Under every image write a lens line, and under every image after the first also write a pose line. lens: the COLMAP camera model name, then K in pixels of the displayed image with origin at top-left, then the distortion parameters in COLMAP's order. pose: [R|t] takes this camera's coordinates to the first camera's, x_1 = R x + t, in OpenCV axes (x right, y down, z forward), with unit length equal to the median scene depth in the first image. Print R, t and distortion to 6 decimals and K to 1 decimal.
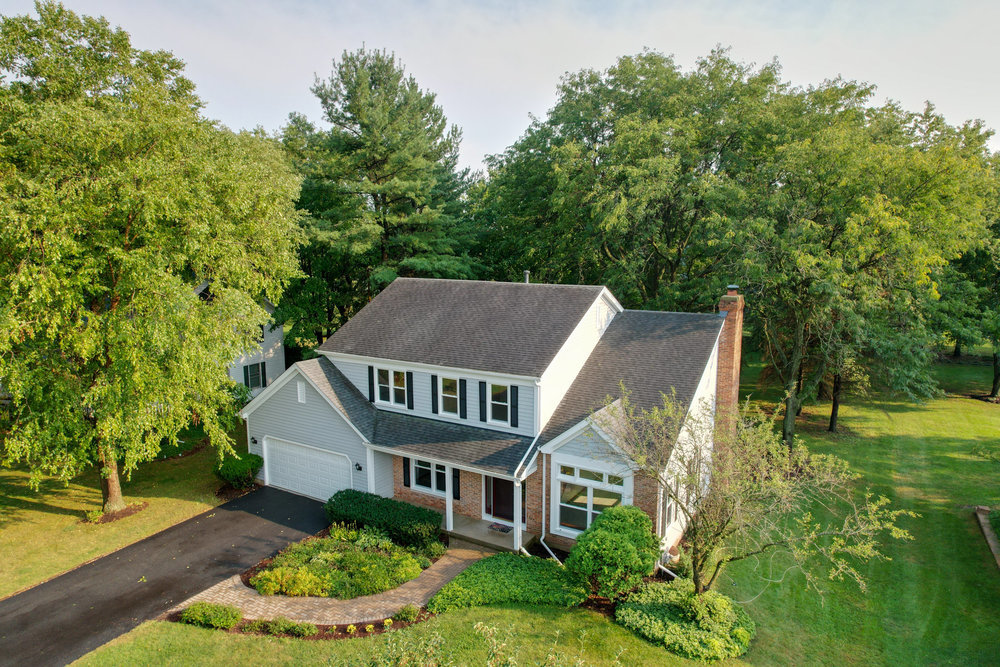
lens RADIAL K [[641.3, 0, 500.0], [0, 641.3, 333.5], [0, 0, 1]] dist [-0.048657, 0.000763]
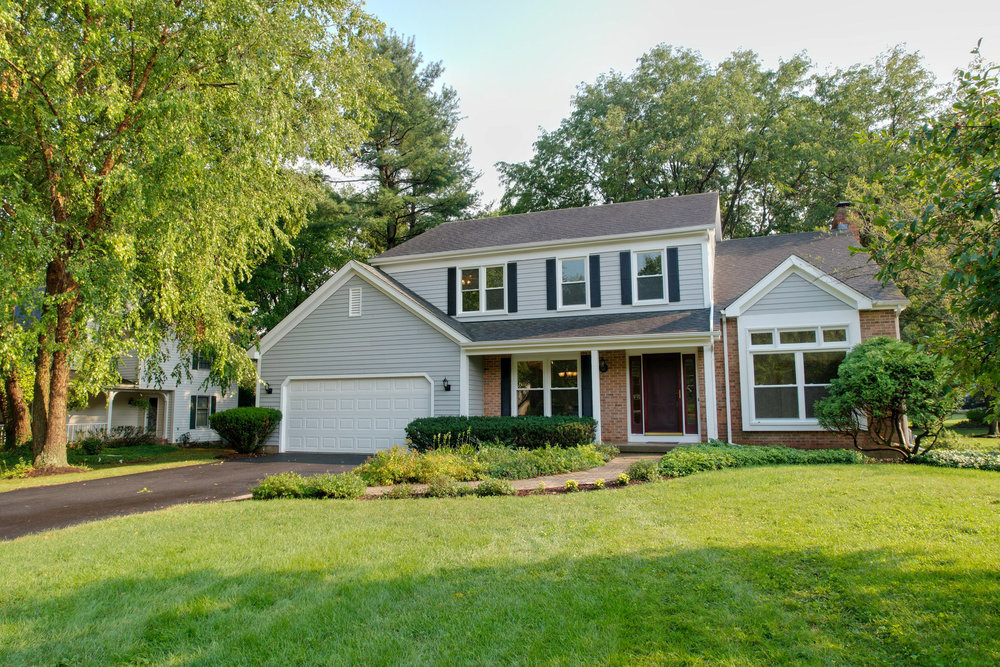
lens RADIAL K [[641.3, 0, 500.0], [0, 641.3, 333.5], [0, 0, 1]] dist [-0.048657, 0.000763]
pose [[0.981918, 0.020937, 0.188147, -0.305802], [0.032671, 0.960211, -0.277359, 0.363202], [-0.186468, 0.278490, 0.942164, 0.302146]]
